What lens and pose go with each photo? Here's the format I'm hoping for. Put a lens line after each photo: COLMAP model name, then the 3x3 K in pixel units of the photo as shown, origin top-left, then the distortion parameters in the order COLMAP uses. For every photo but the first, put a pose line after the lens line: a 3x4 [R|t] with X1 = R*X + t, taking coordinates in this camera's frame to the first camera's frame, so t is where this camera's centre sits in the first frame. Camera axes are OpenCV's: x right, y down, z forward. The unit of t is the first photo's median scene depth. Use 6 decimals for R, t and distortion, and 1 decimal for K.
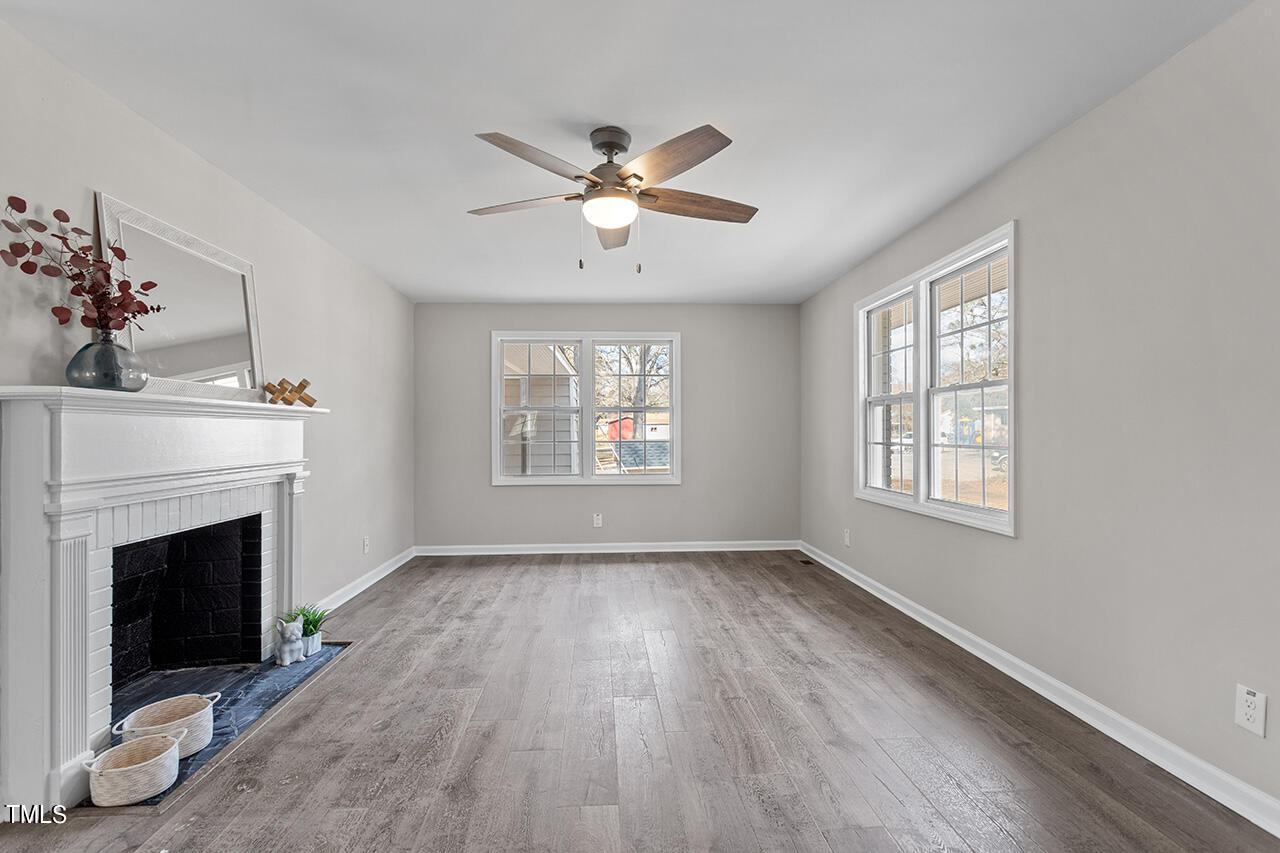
lens RADIAL K [[610.4, 0, 634.9], [0, 610.4, 427.8], [0, 0, 1]] dist [0.001453, 0.000819]
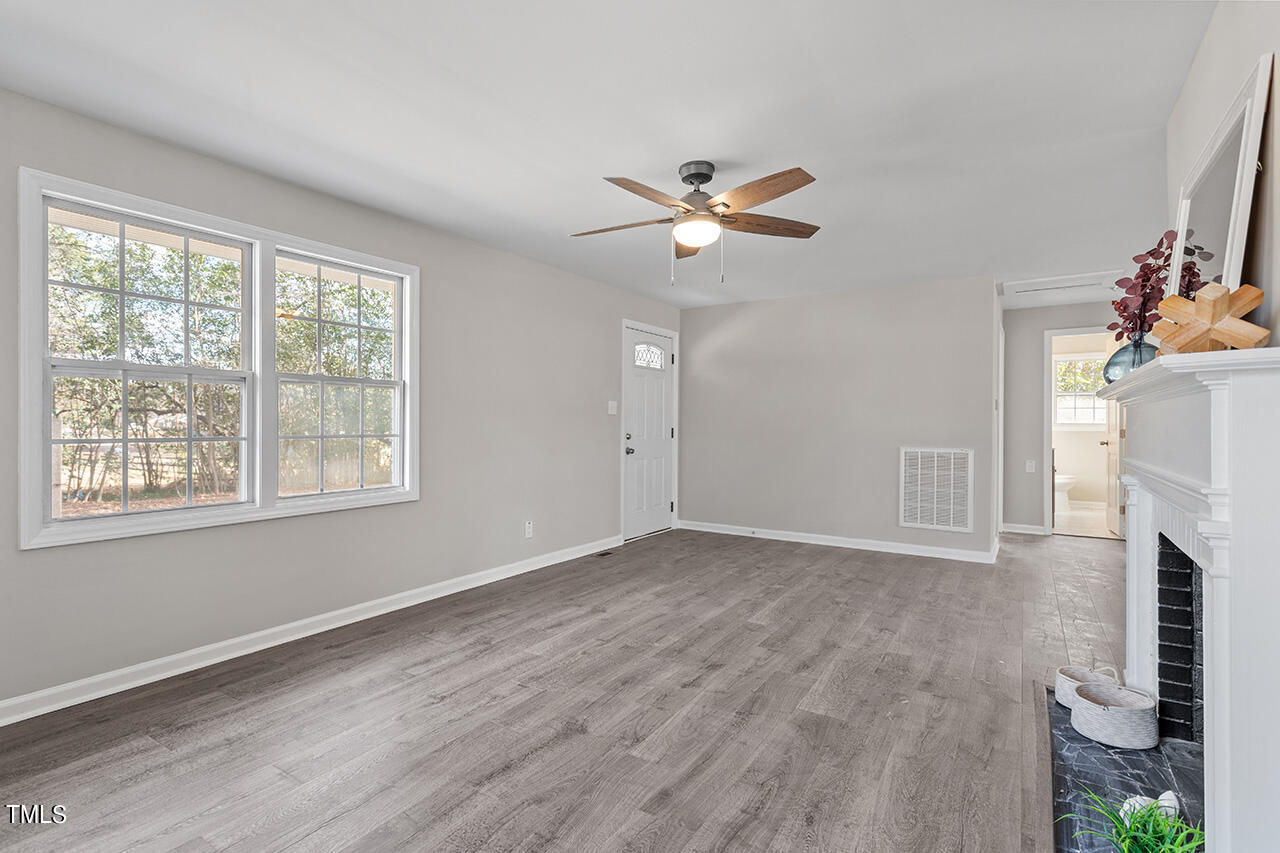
lens RADIAL K [[610.4, 0, 634.9], [0, 610.4, 427.8], [0, 0, 1]] dist [0.001453, 0.000819]
pose [[-0.809641, -0.002784, 0.586919, -0.561229], [-0.004655, 0.999988, -0.001679, 0.018249], [-0.586907, -0.004091, -0.809644, 1.803599]]
